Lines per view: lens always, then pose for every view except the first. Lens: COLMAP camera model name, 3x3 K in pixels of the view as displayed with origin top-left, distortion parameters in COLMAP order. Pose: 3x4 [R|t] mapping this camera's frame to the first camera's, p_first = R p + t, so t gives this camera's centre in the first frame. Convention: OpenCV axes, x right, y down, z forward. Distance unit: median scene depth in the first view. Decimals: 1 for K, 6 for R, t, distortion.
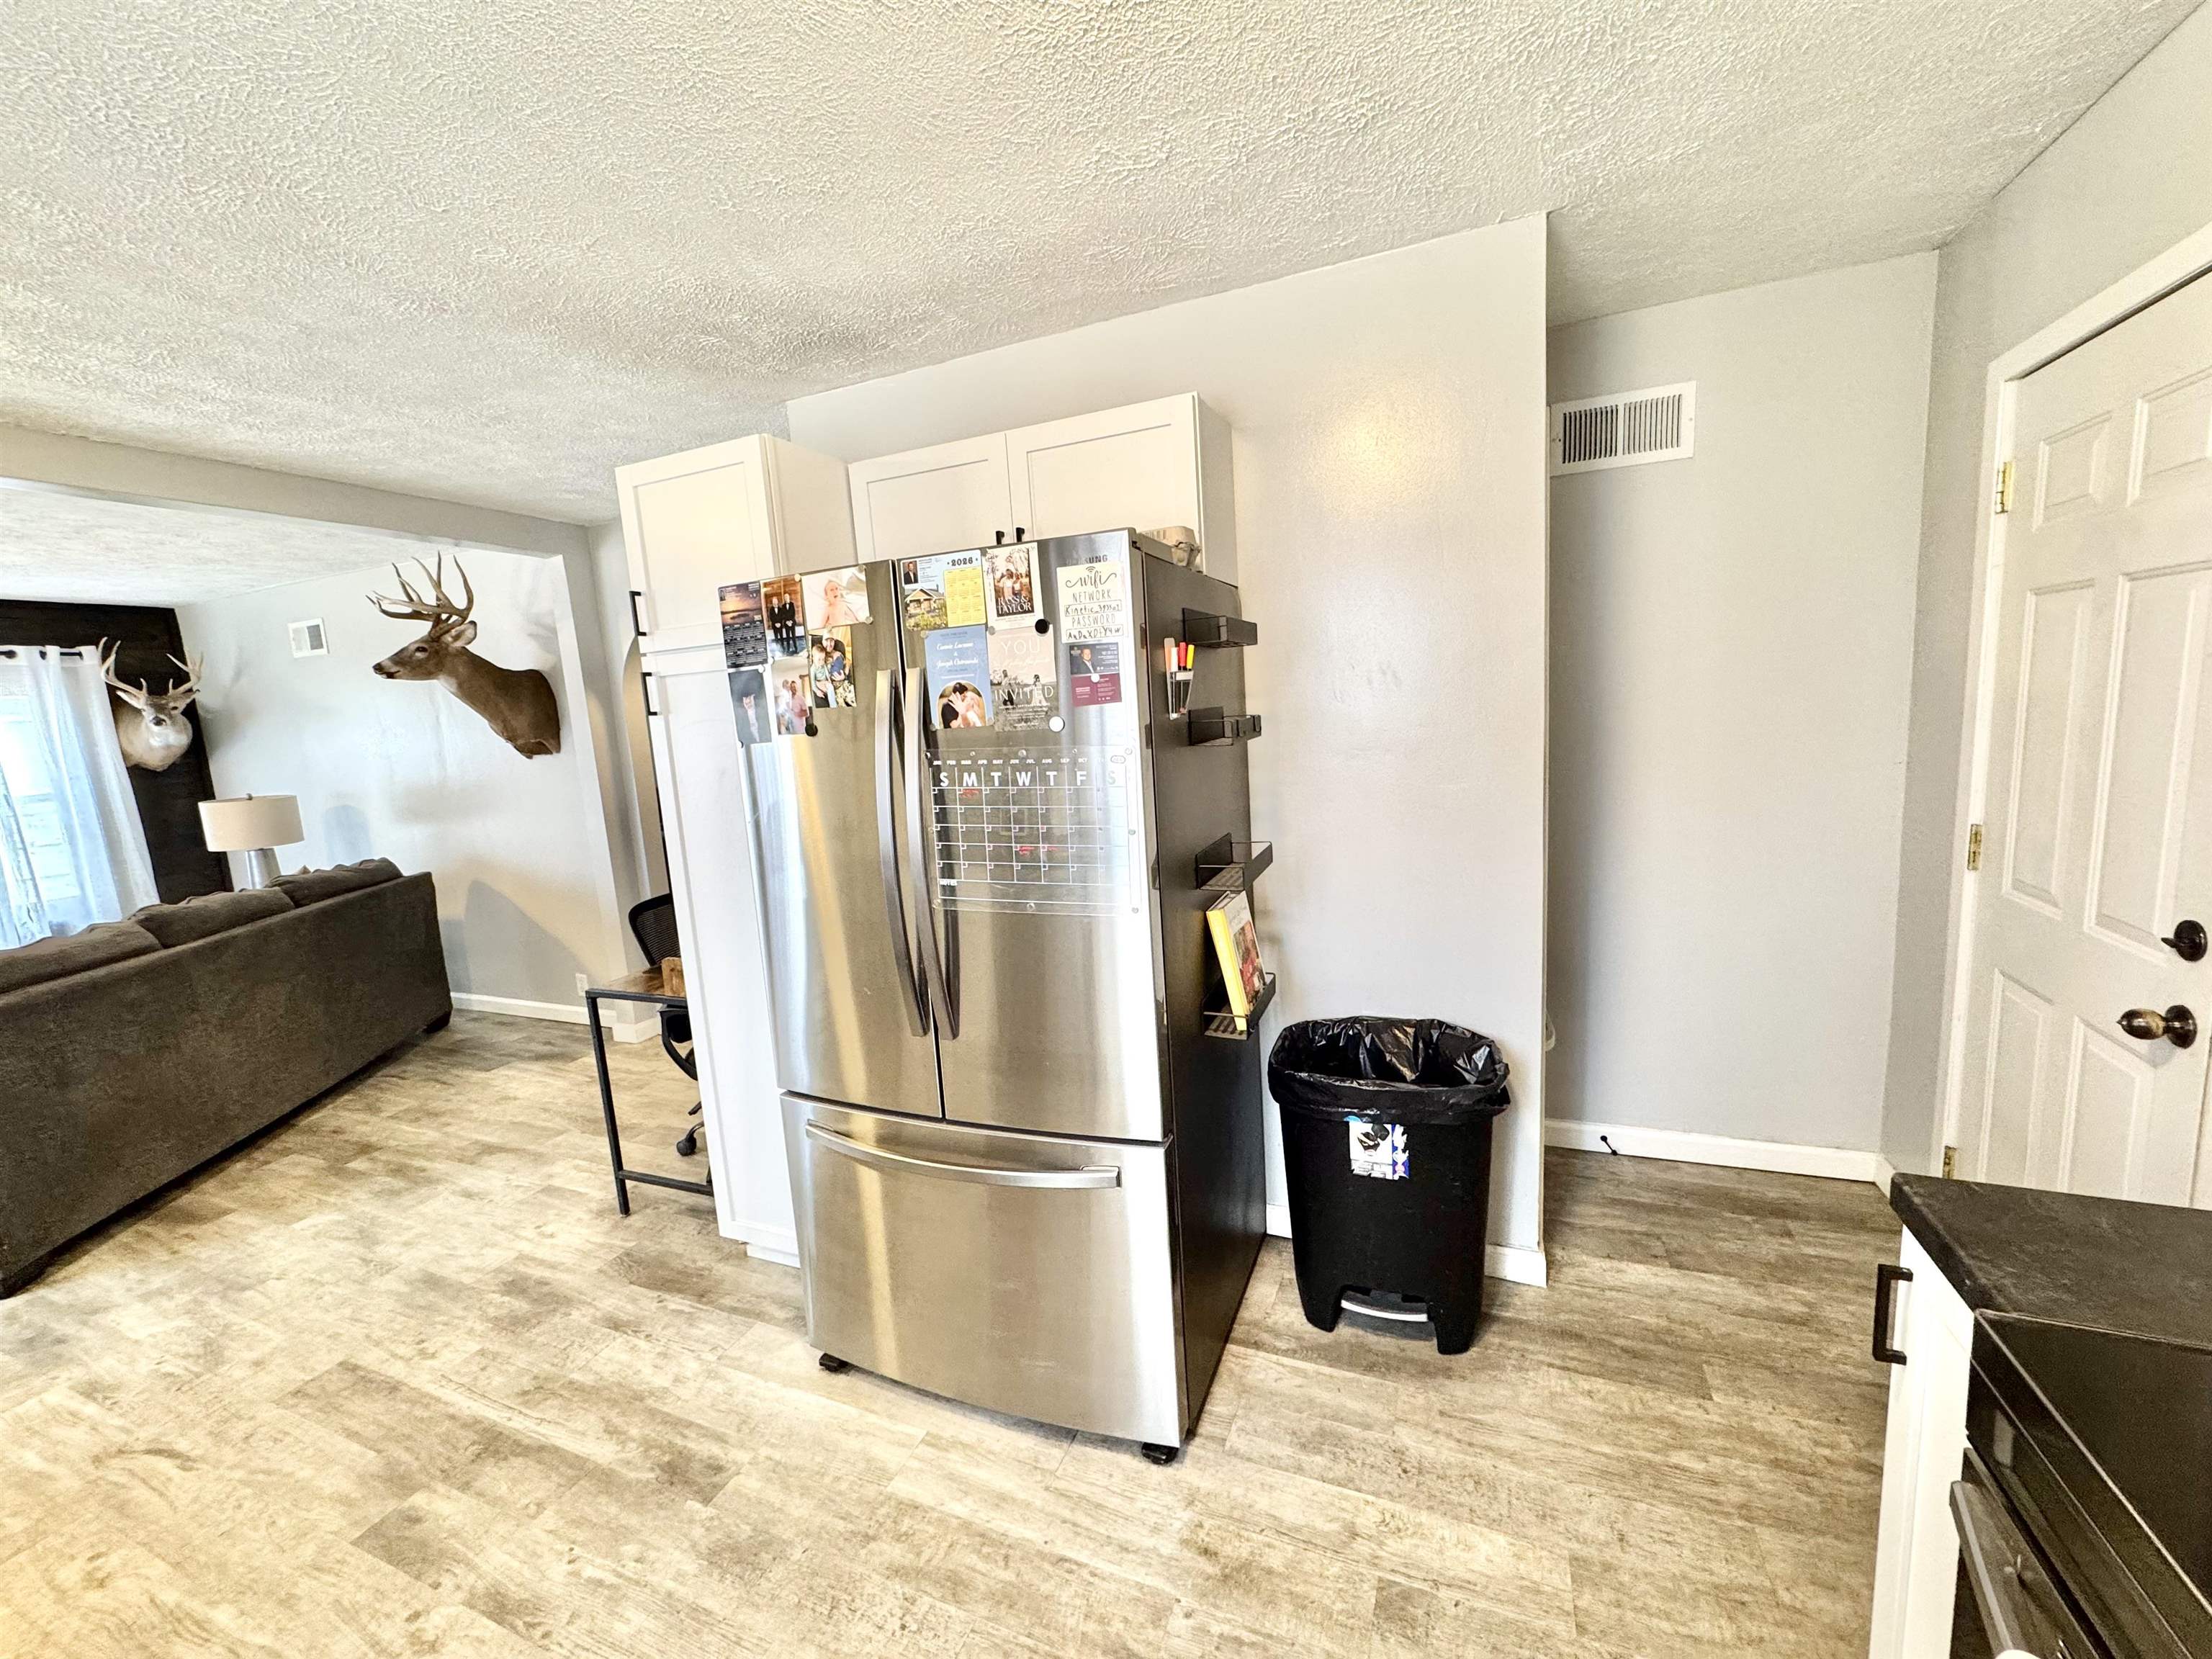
lens RADIAL K [[881.6, 0, 1106.1], [0, 881.6, 828.1], [0, 0, 1]] dist [-0.004462, 0.000590]
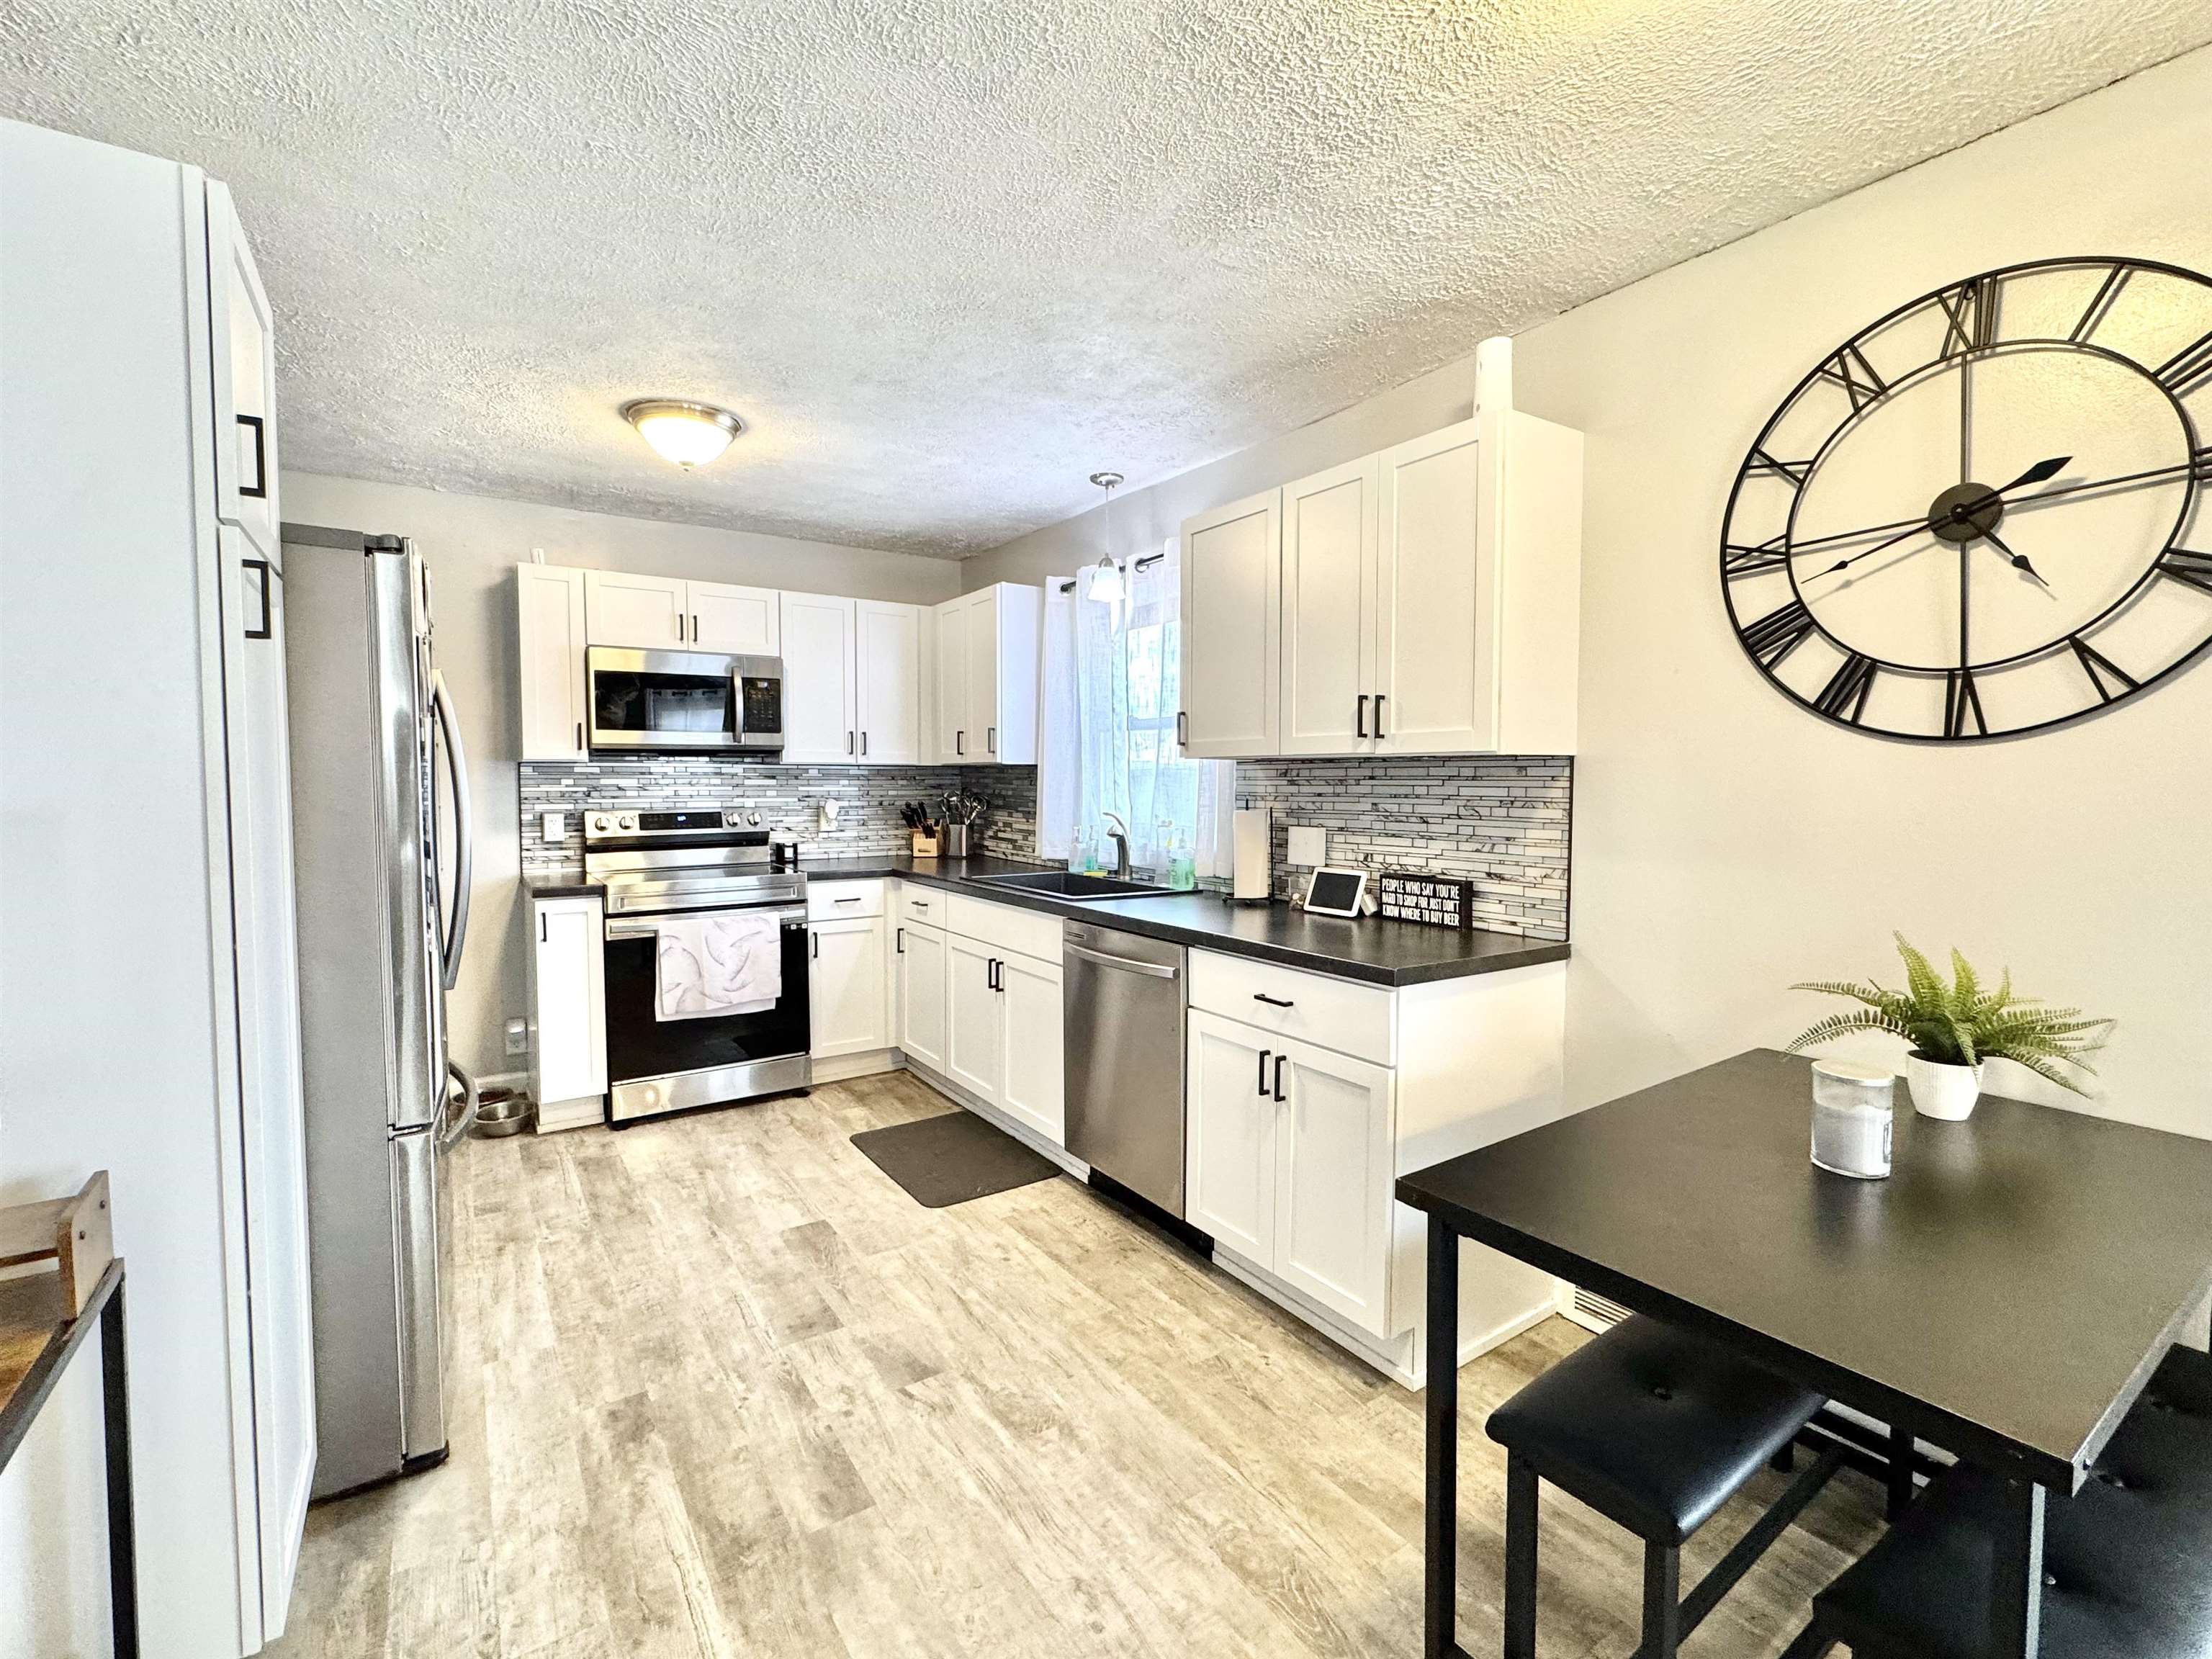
lens RADIAL K [[968.6, 0, 1105.1], [0, 968.6, 825.8], [0, 0, 1]] dist [-0.015987, -0.000114]
pose [[-0.835480, 0.031819, 0.548598, -1.081040], [0.125309, 0.983051, 0.133820, -0.020330], [-0.535042, 0.180549, -0.825307, 1.033303]]
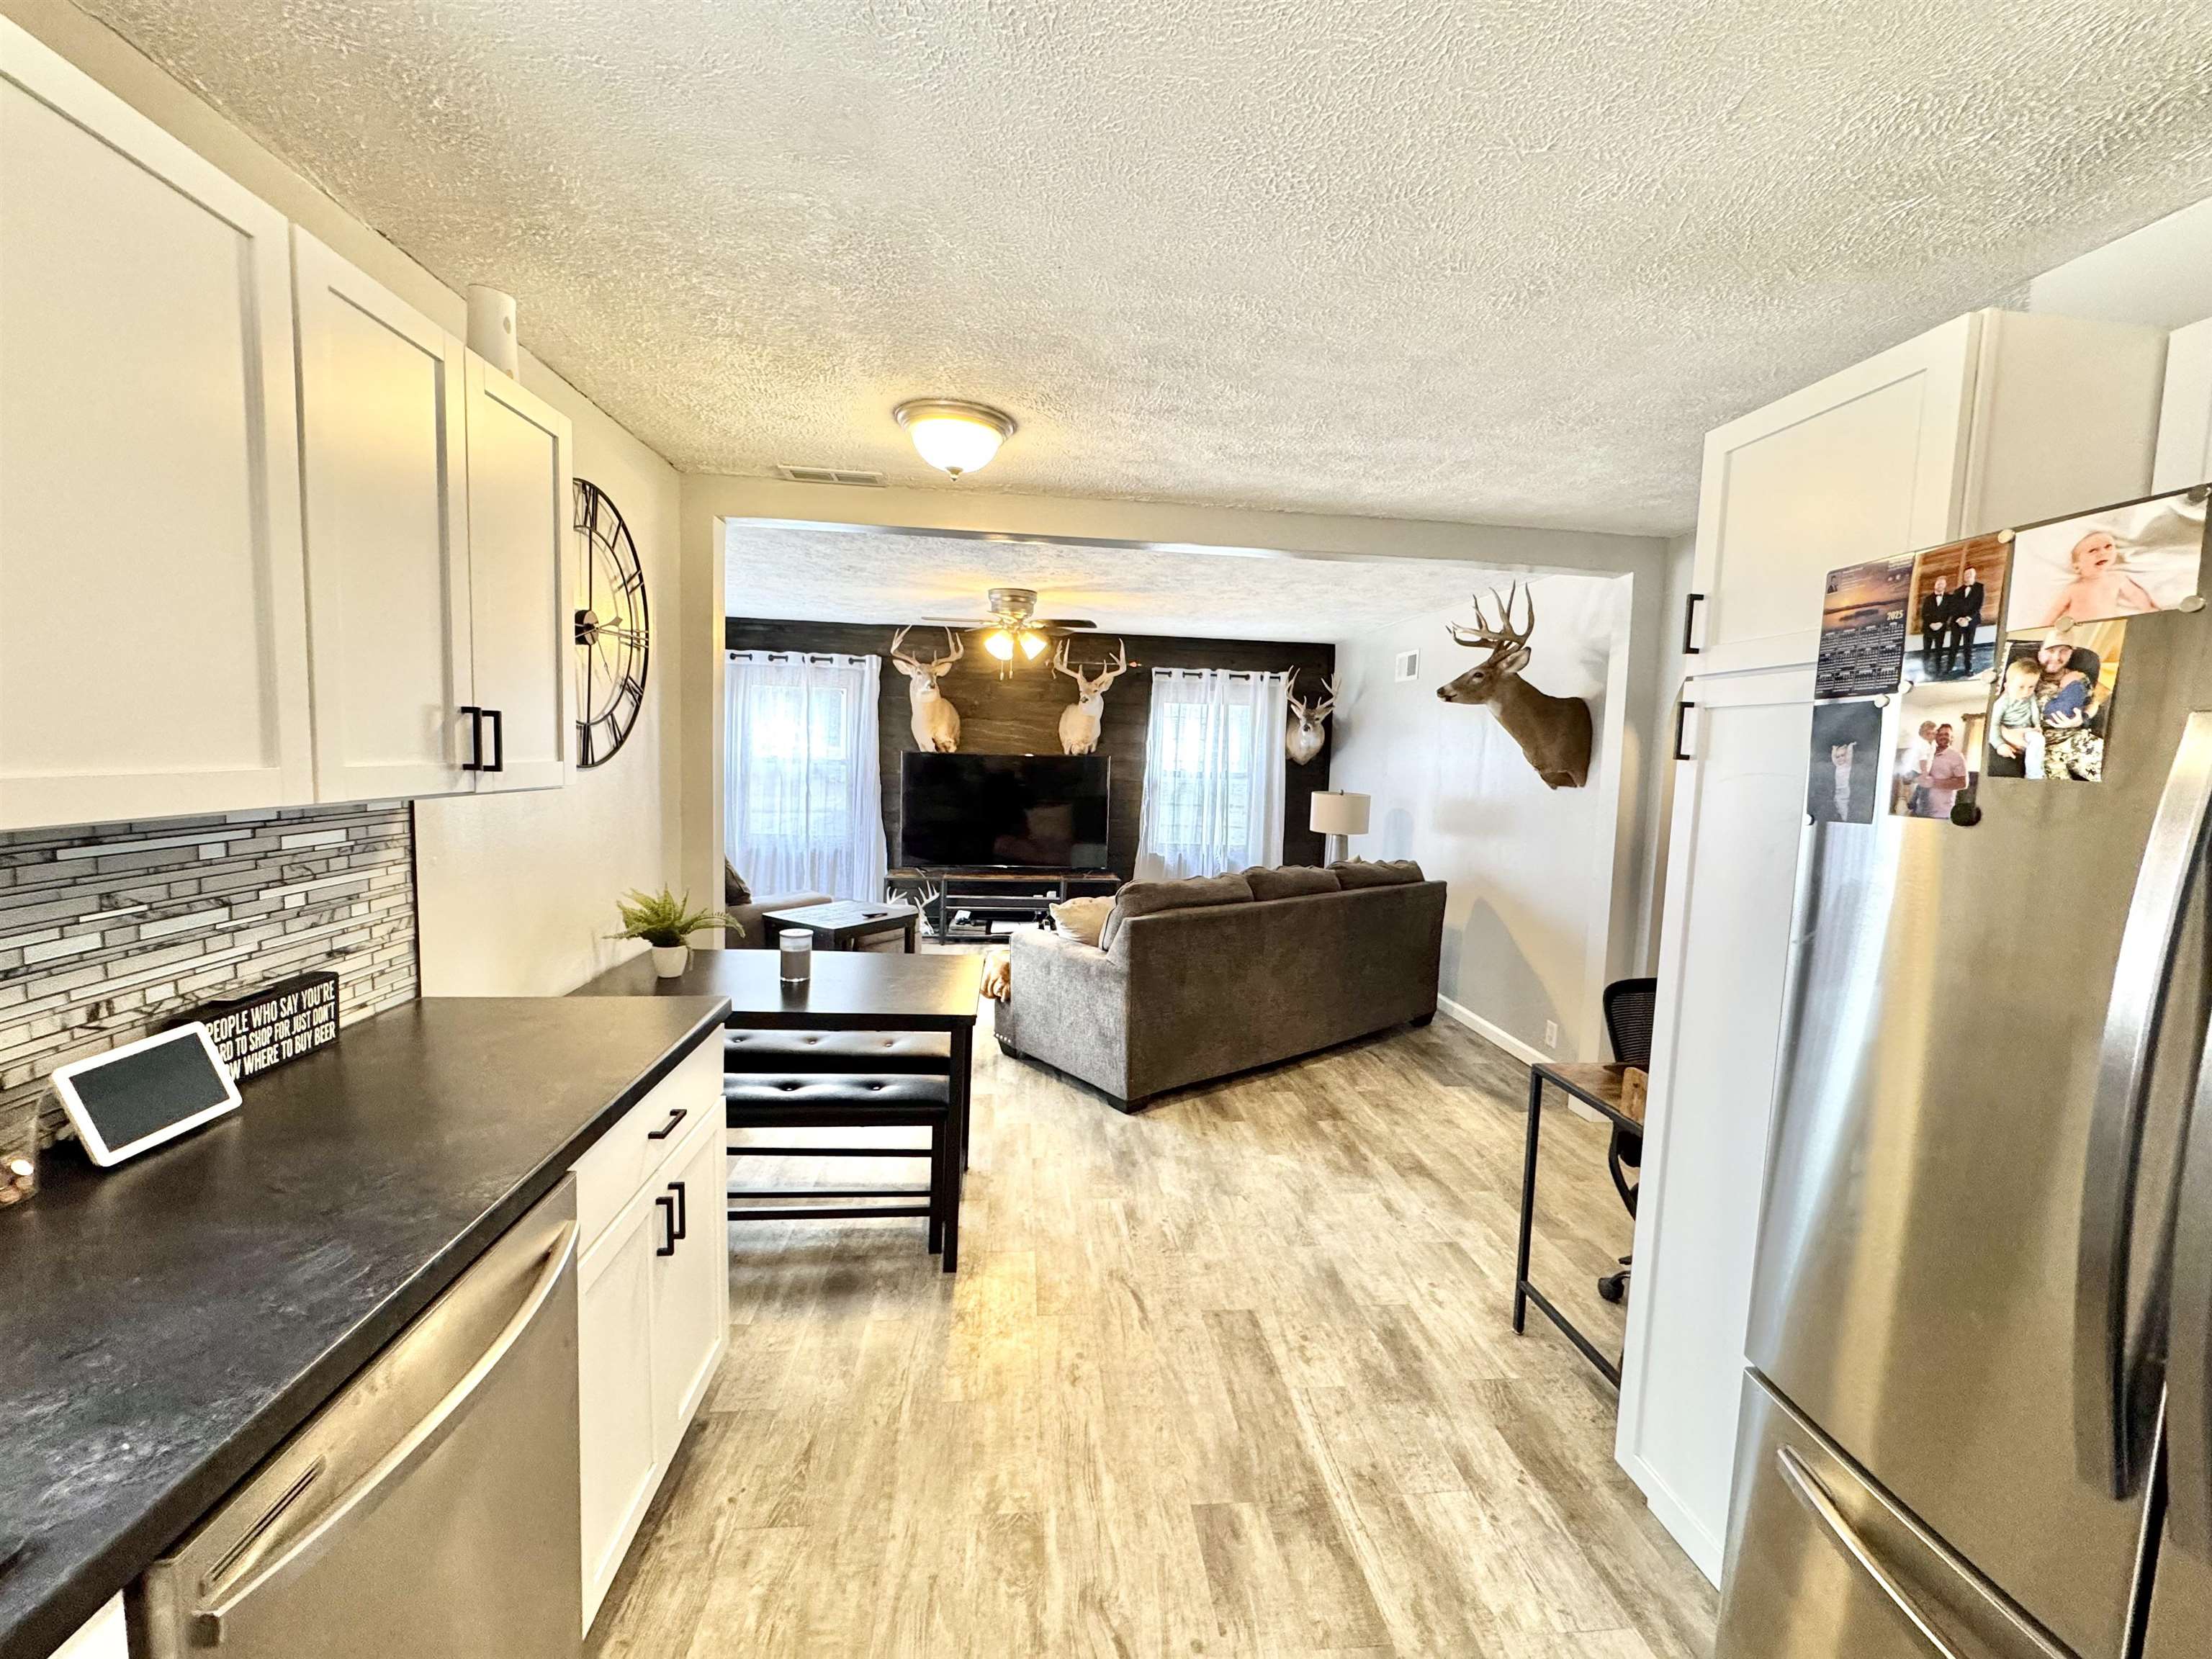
lens RADIAL K [[881.6, 0, 1103.0], [0, 881.6, 828.2], [0, 0, 1]] dist [-0.004462, 0.000590]
pose [[0.471363, 0.156009, -0.868031, -0.075800], [-0.186059, 0.979669, 0.075038, -0.029945], [0.862090, 0.126135, 0.490807, 0.182769]]
